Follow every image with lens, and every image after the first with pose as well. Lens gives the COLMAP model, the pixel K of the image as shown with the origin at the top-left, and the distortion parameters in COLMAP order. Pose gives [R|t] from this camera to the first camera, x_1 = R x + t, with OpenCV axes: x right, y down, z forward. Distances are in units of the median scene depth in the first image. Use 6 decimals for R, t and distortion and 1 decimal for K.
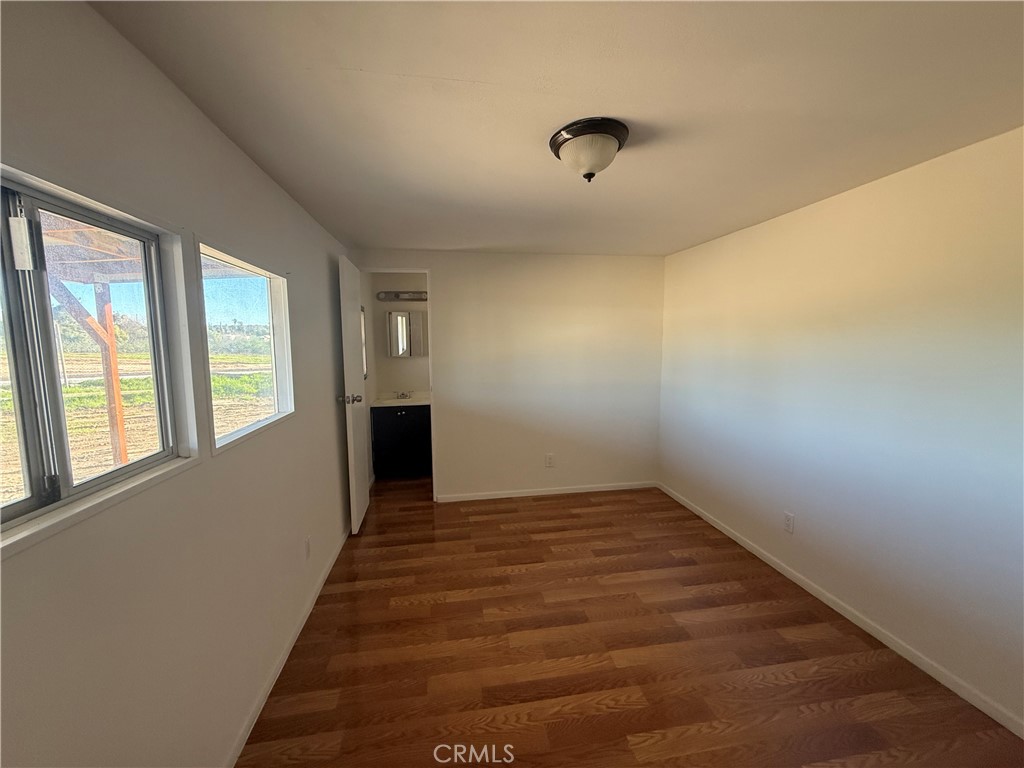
lens RADIAL K [[407.1, 0, 512.4], [0, 407.1, 387.3], [0, 0, 1]] dist [-0.000072, 0.000502]
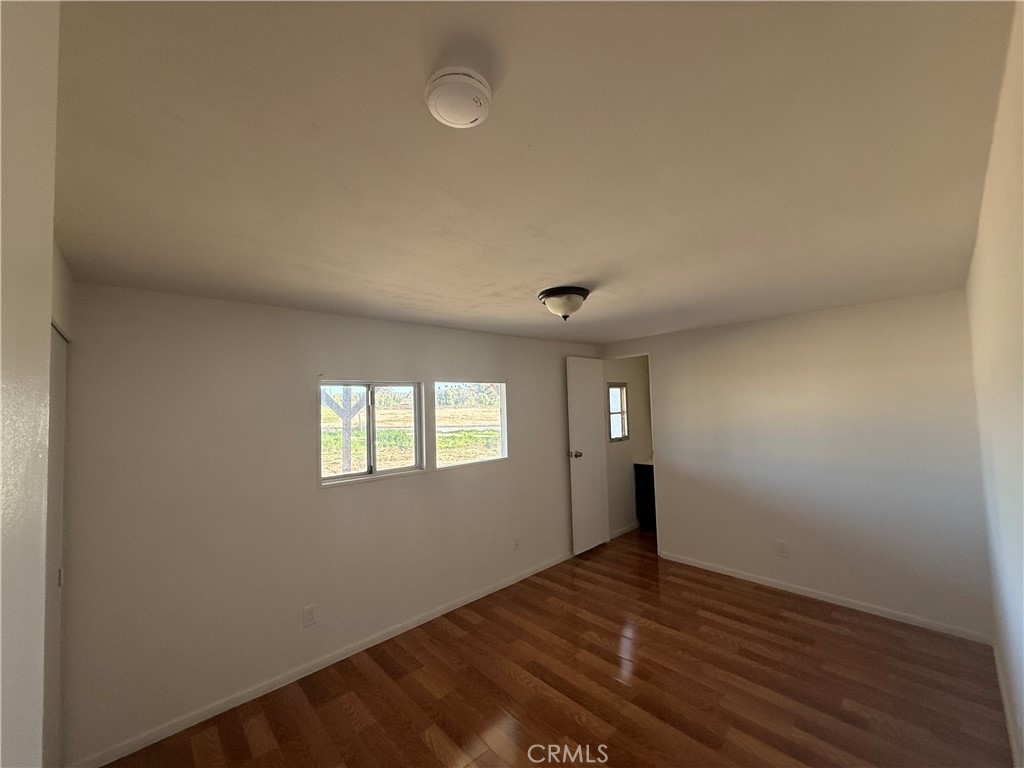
lens RADIAL K [[407.1, 0, 510.8], [0, 407.1, 385.8], [0, 0, 1]] dist [-0.000072, 0.000502]
pose [[0.550480, -0.047658, -0.833487, 0.717796], [-0.064007, 0.993021, -0.099054, -0.056910], [0.832391, 0.107877, 0.543588, 0.019227]]
